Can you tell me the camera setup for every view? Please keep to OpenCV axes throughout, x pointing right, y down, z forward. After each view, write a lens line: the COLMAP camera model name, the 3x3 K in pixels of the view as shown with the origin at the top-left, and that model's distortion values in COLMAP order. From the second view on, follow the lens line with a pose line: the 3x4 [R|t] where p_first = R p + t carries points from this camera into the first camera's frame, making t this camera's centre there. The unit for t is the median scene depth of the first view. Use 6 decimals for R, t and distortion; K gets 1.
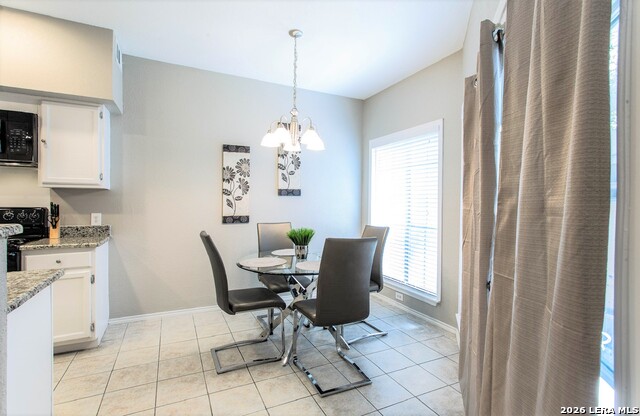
lens RADIAL K [[310.0, 0, 319.6], [0, 310.0, 206.1], [0, 0, 1]] dist [0.017151, 0.000121]
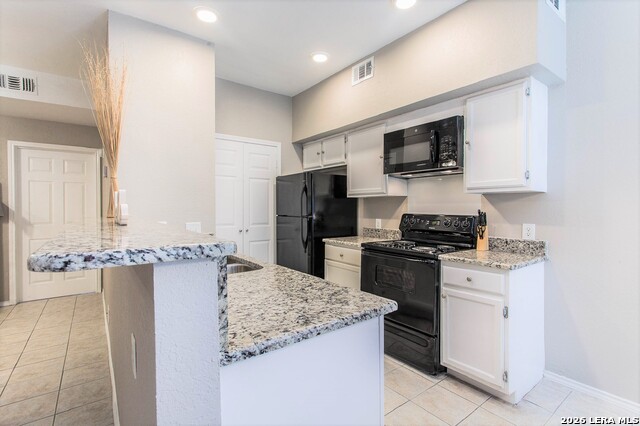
lens RADIAL K [[301.6, 0, 321.1], [0, 301.6, 209.9], [0, 0, 1]] dist [-0.001238, 0.000218]
pose [[0.197687, 0.000423, -0.980265, -0.095350], [-0.011073, 0.999937, -0.001802, -0.004492], [0.980203, 0.011211, 0.197679, 0.378194]]
